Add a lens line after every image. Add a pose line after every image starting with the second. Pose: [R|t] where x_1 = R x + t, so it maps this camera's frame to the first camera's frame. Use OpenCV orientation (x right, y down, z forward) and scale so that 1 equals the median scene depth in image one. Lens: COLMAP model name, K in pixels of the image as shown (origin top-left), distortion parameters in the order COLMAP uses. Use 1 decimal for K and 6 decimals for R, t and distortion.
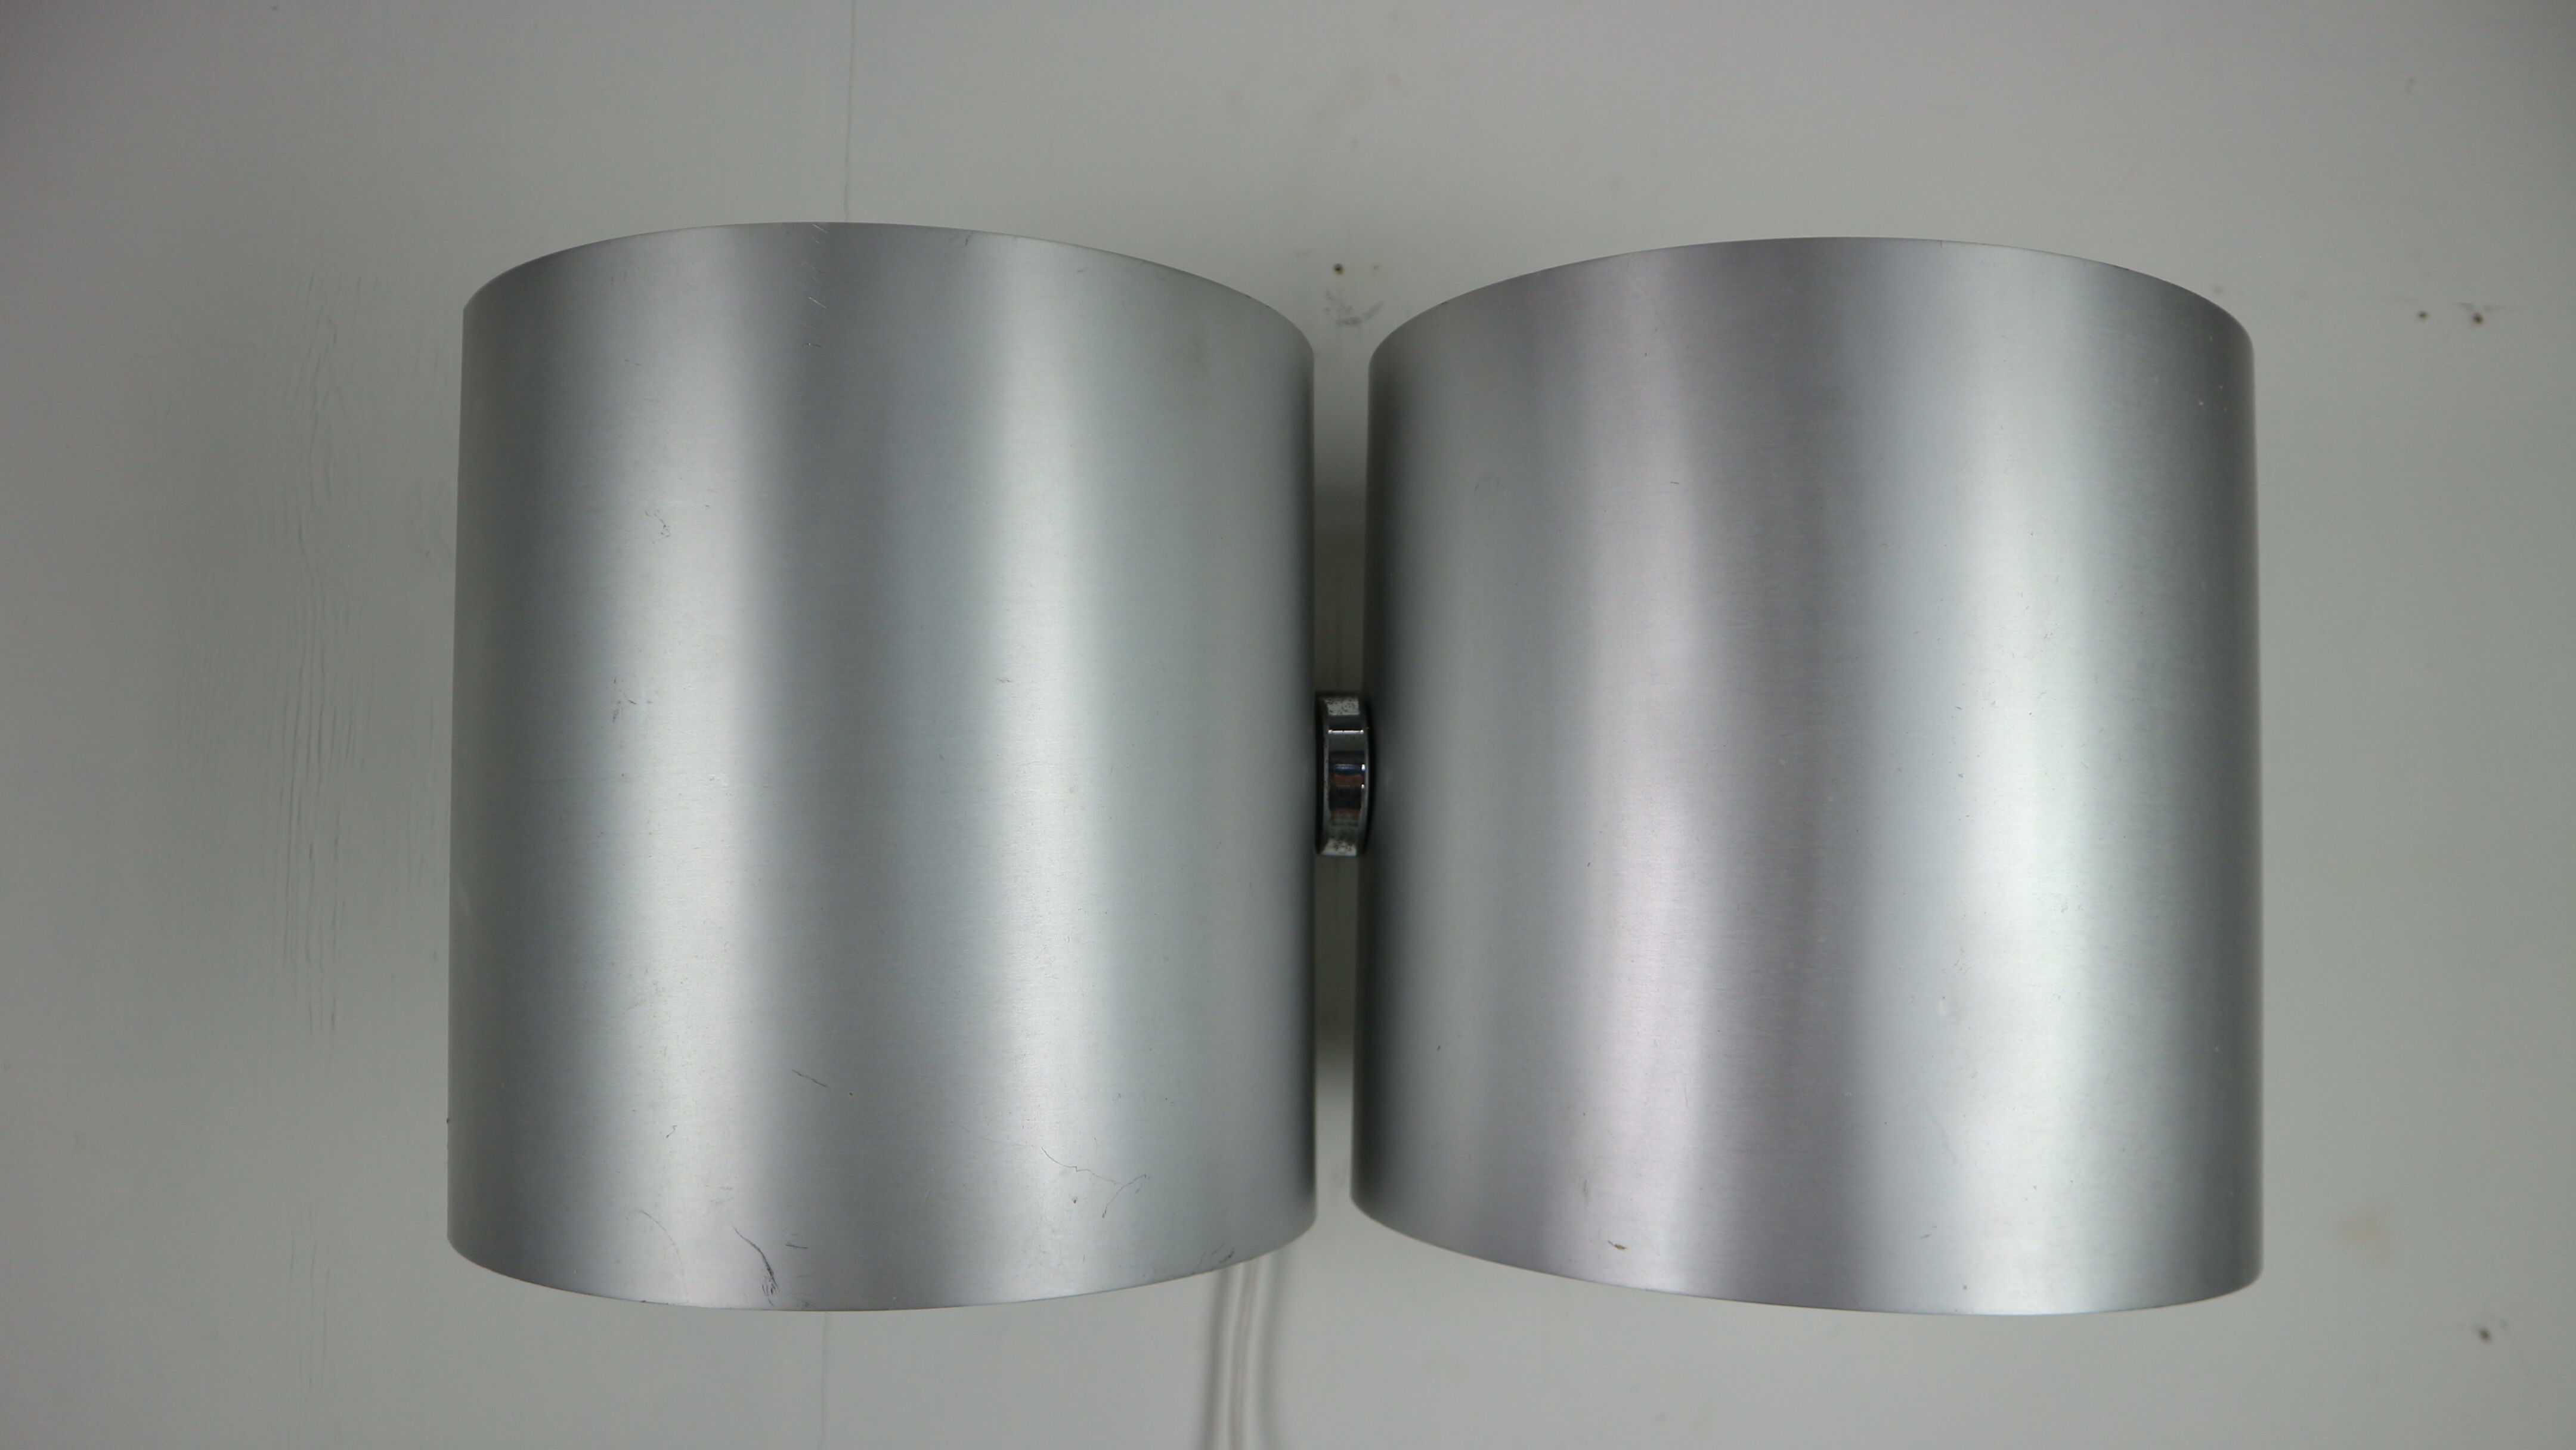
lens RADIAL K [[1744.1, 0, 1285.4], [0, 1744.1, 740.0], [0, 0, 1]] dist [-0.069294, 0.034391]
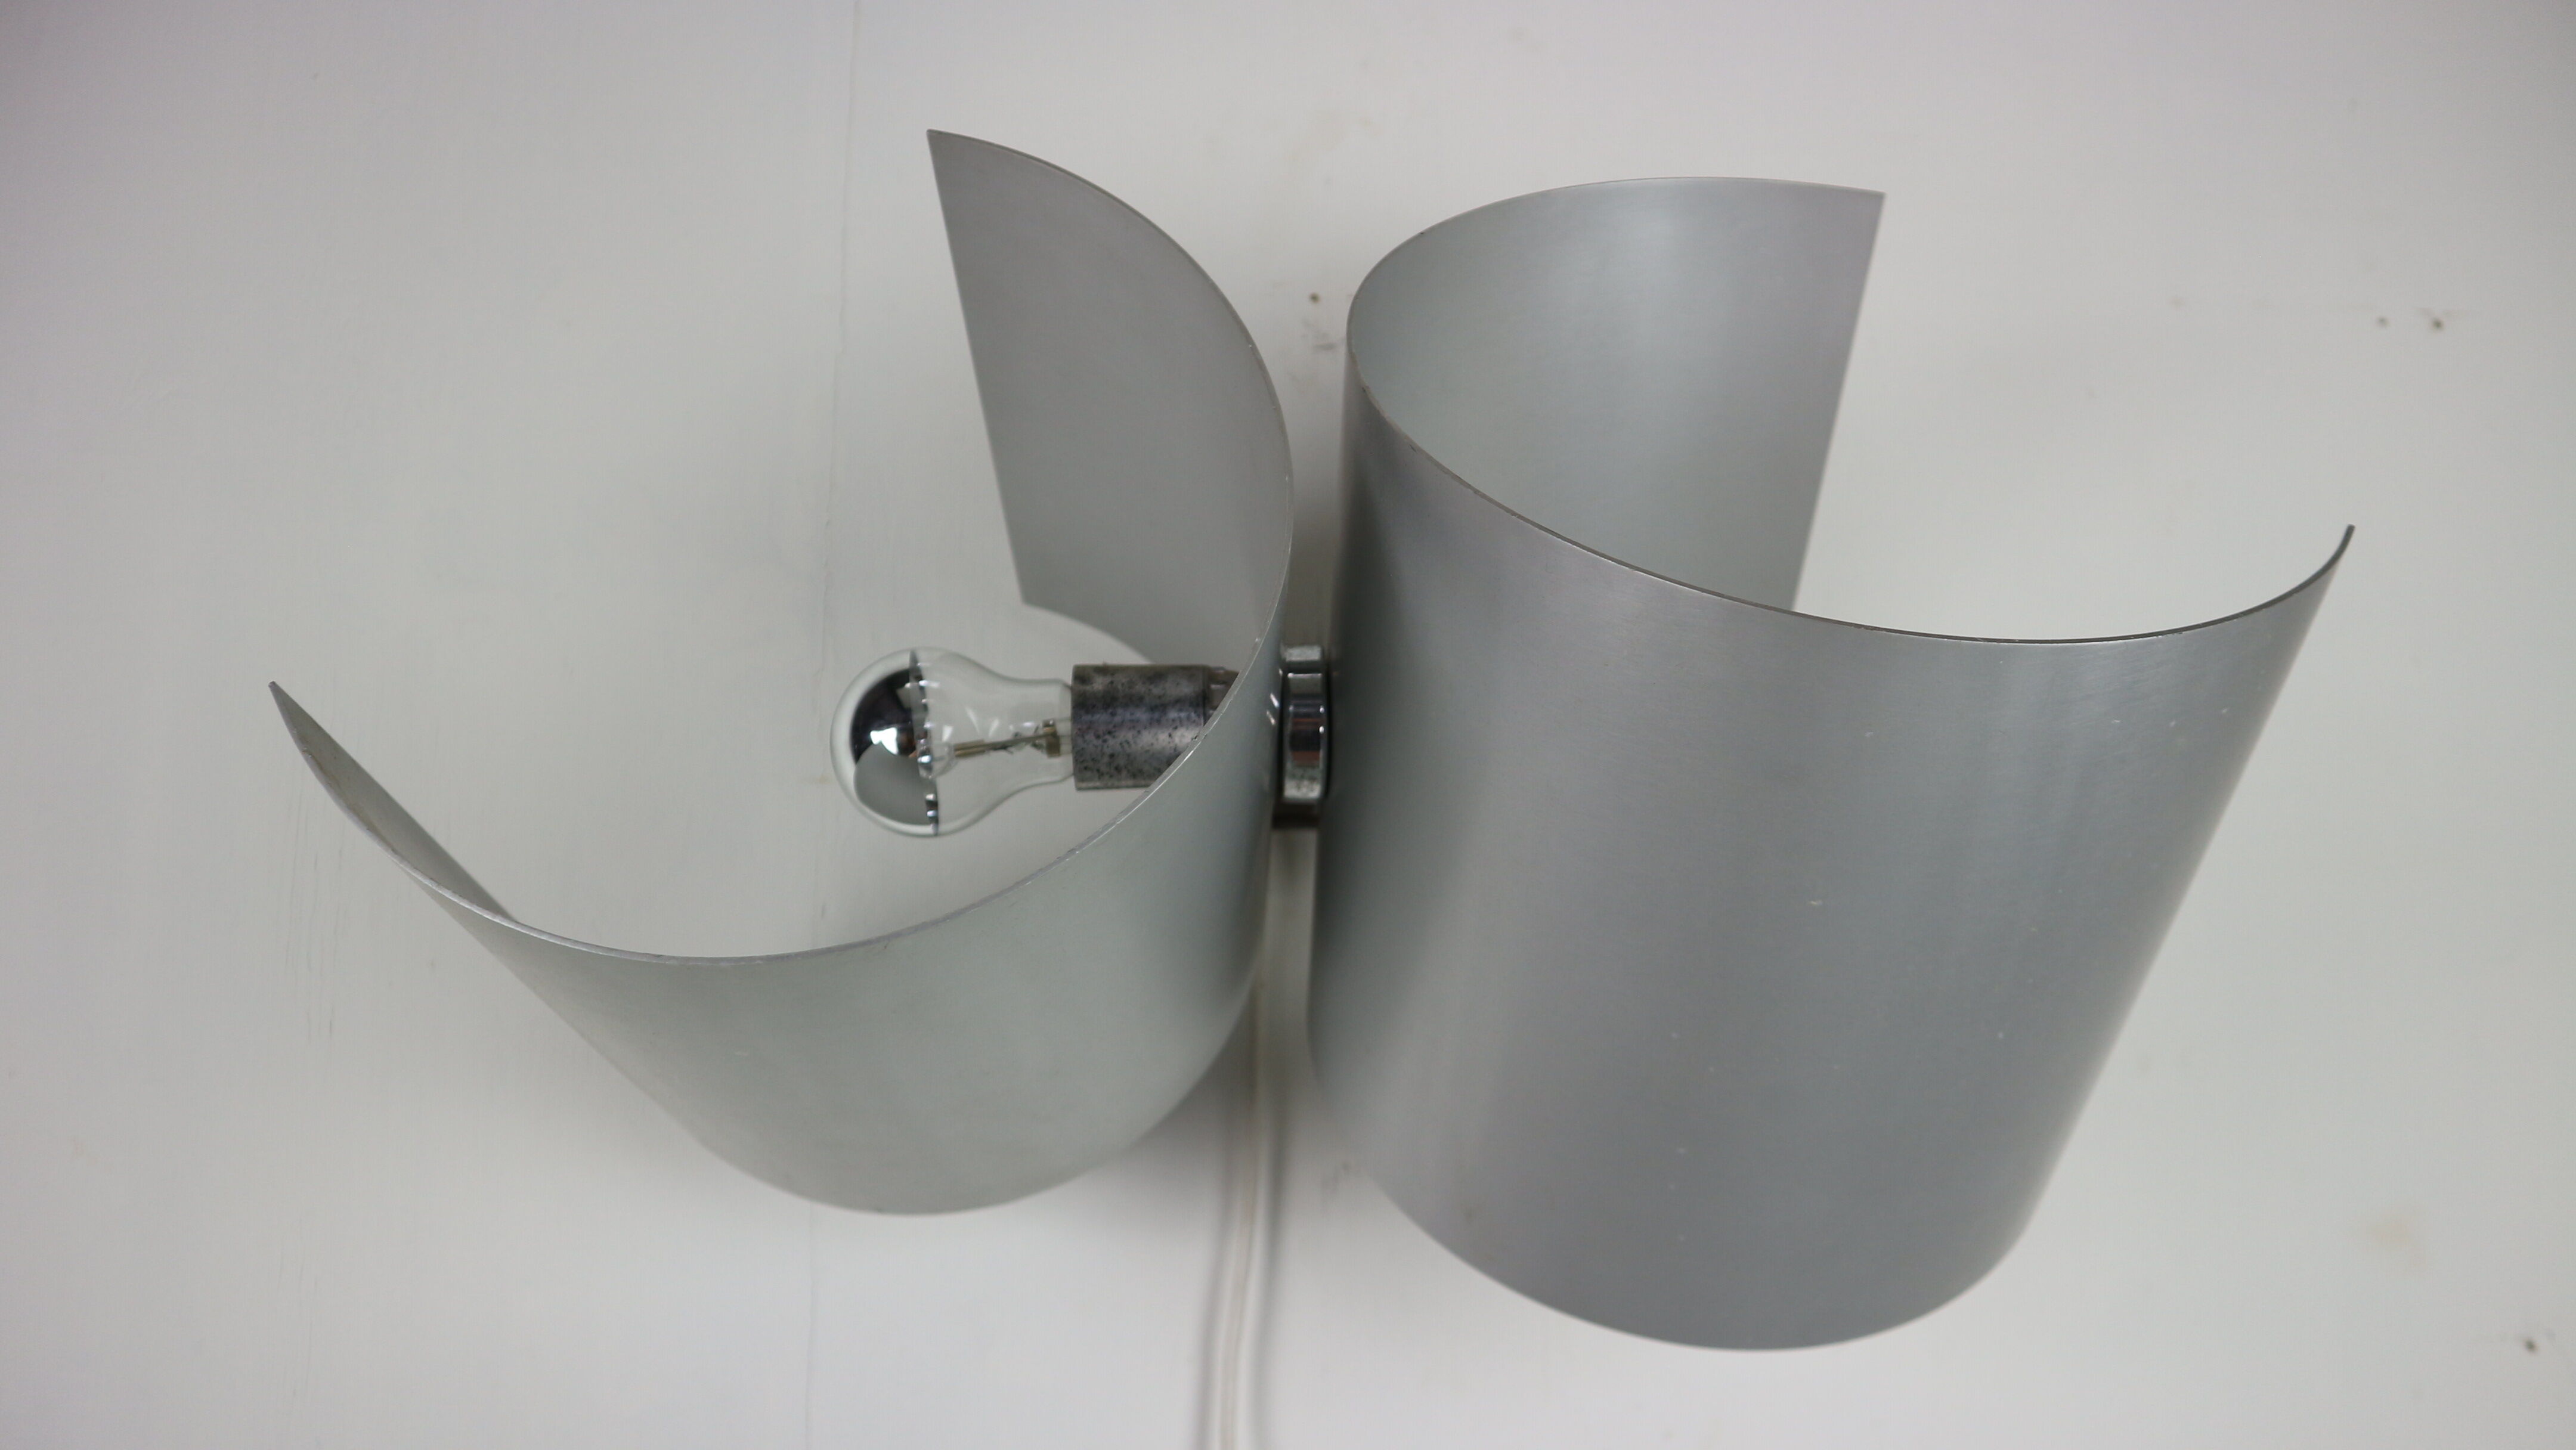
lens RADIAL K [[1744.1, 0, 1280.7], [0, 1744.1, 730.2], [0, 0, 1]] dist [-0.069294, 0.034391]
pose [[0.999457, -0.019081, -0.026864, 0.034758], [0.016218, 0.994548, -0.103008, 0.096868], [0.028683, 0.102517, 0.994318, -0.009729]]
